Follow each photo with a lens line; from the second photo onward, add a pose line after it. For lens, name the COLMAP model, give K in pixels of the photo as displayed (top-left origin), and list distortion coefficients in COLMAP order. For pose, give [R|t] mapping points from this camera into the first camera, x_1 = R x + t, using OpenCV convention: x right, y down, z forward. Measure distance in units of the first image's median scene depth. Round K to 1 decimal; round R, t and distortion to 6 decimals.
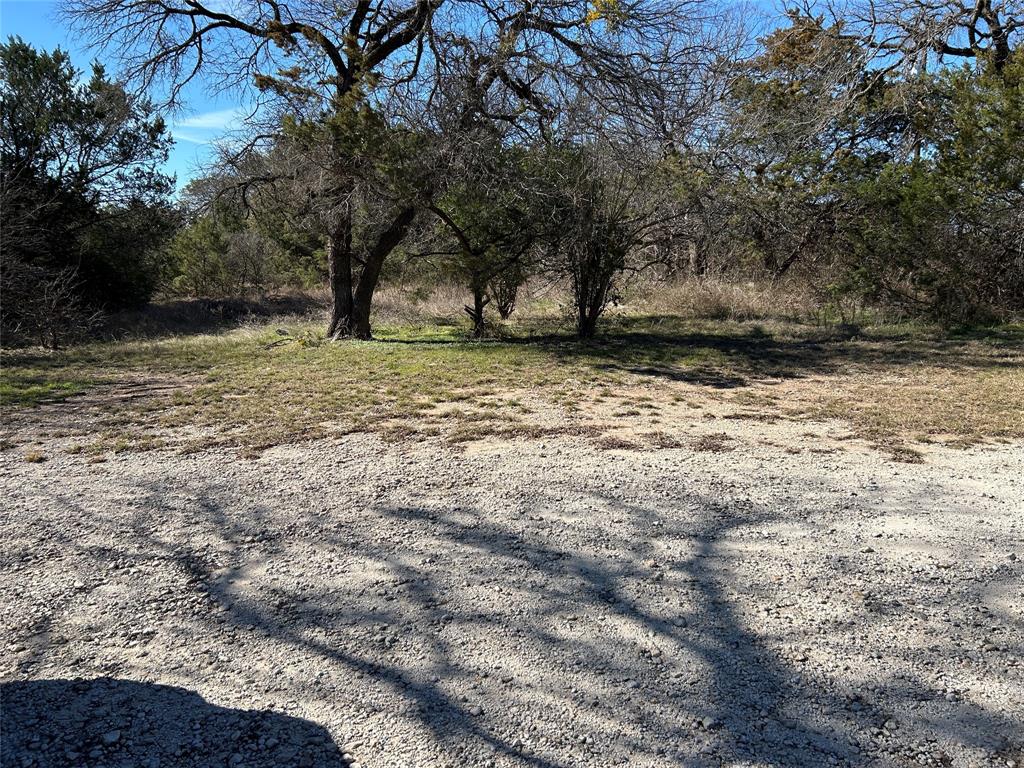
lens RADIAL K [[774.3, 0, 514.6], [0, 774.3, 385.1], [0, 0, 1]] dist [0.077884, -0.087713]
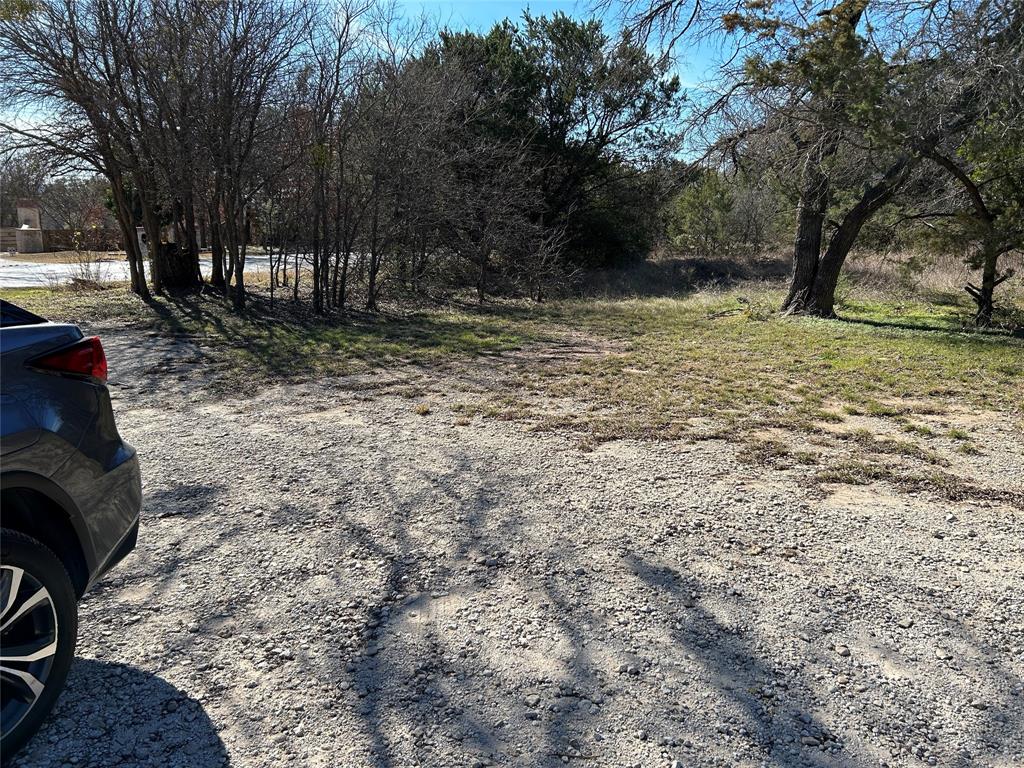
lens RADIAL K [[774.3, 0, 514.6], [0, 774.3, 385.1], [0, 0, 1]] dist [0.077884, -0.087713]
pose [[0.789816, 0.139868, -0.597183, 0.060769], [-0.106870, 0.990140, 0.090562, -0.026041], [0.603961, -0.007706, 0.796976, 0.114594]]
